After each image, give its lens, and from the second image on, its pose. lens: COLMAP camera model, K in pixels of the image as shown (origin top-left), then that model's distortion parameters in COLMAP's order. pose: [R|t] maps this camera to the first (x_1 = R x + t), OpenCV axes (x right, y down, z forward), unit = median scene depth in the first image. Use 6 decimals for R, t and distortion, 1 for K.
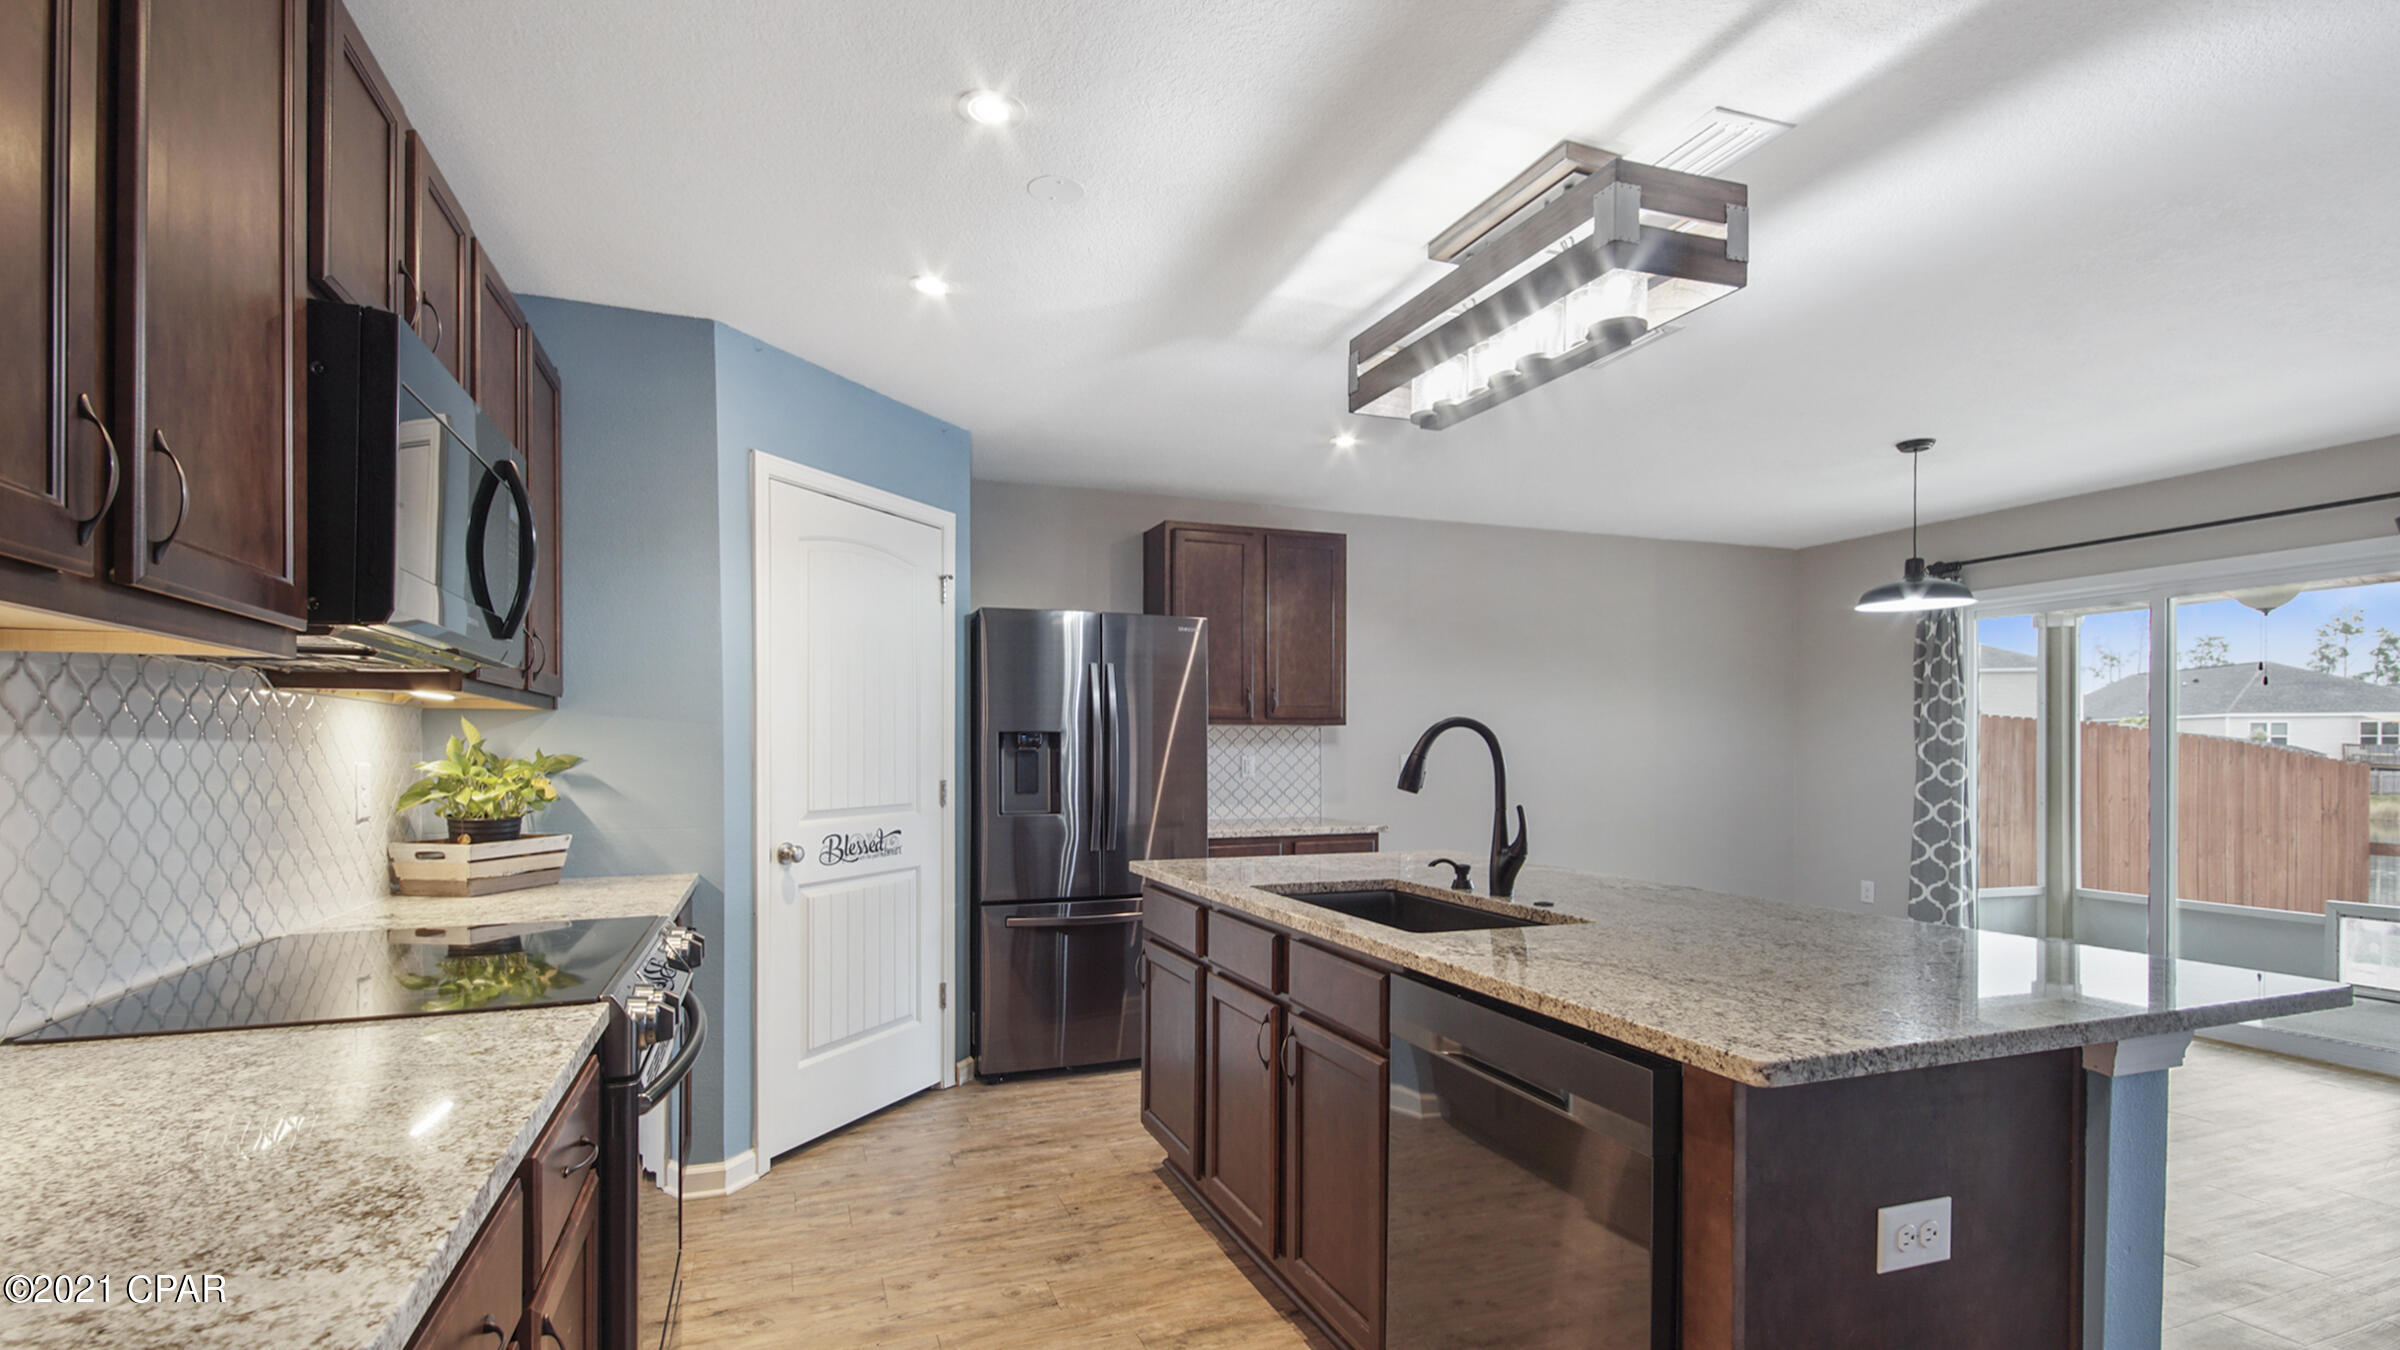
lens RADIAL K [[1057.9, 0, 1189.4], [0, 1057.9, 744.9], [0, 0, 1]] dist [0.025943, -0.009384]
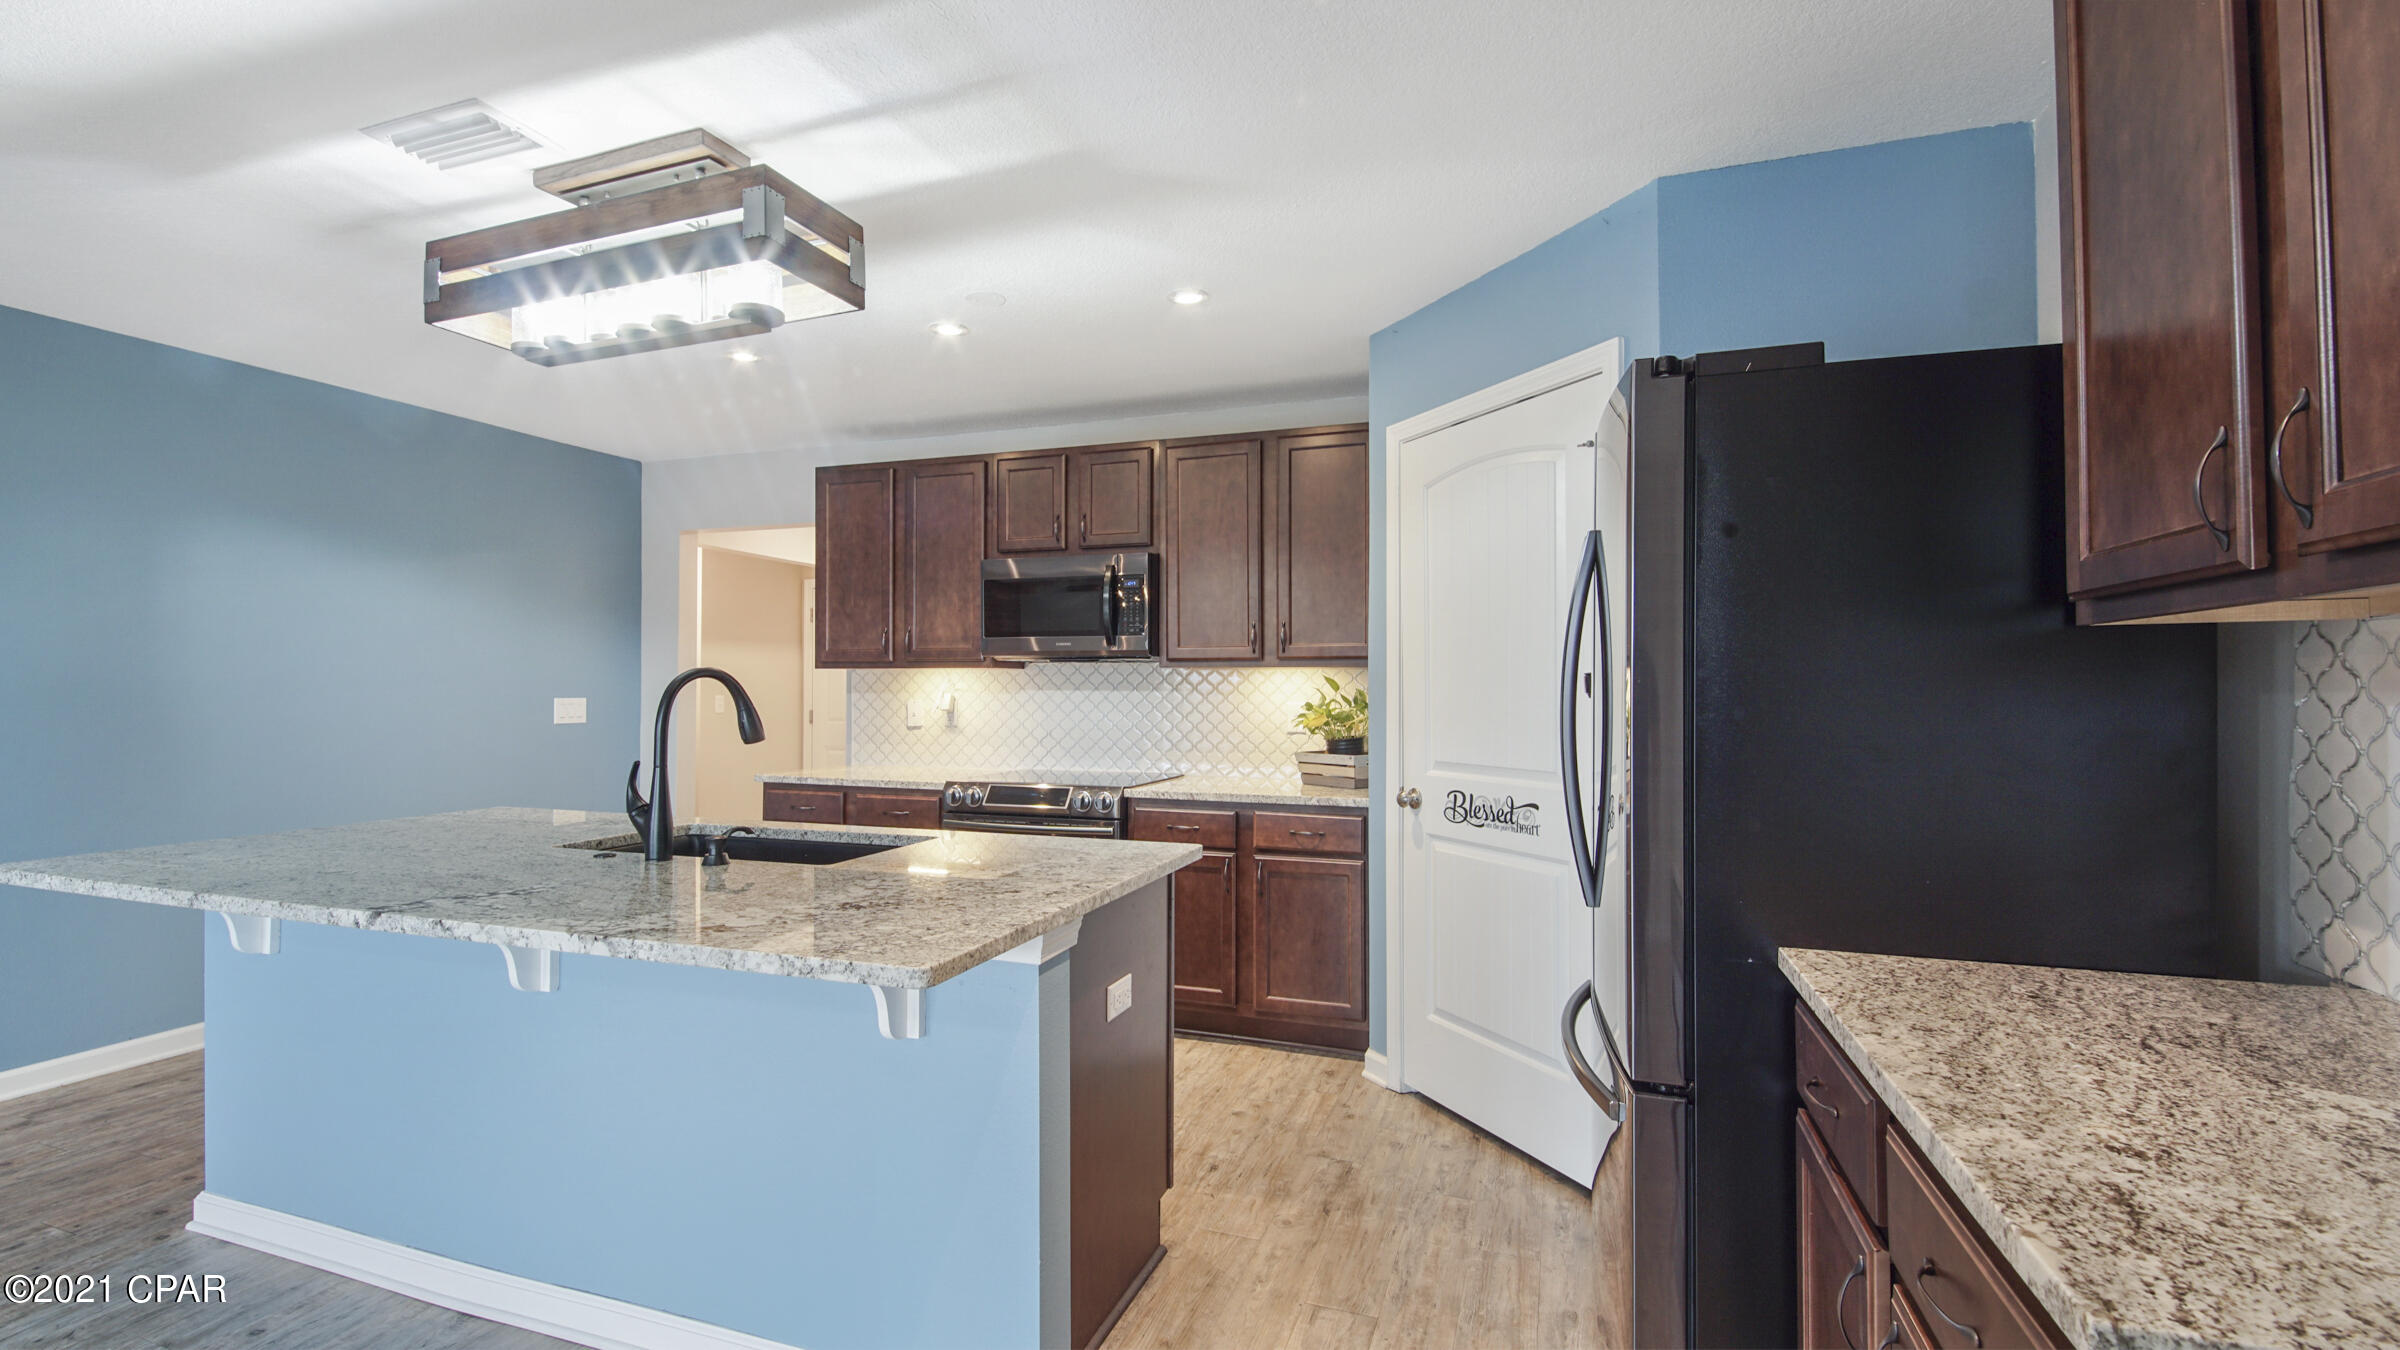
lens RADIAL K [[1057.9, 0, 1203.6], [0, 1057.9, 669.1], [0, 0, 1]] dist [0.025943, -0.009384]
pose [[-0.642767, -0.015017, -0.765915, 0.444767], [0.002856, 0.999754, -0.021998, -0.000859], [0.766057, -0.016327, -0.642566, 1.240365]]
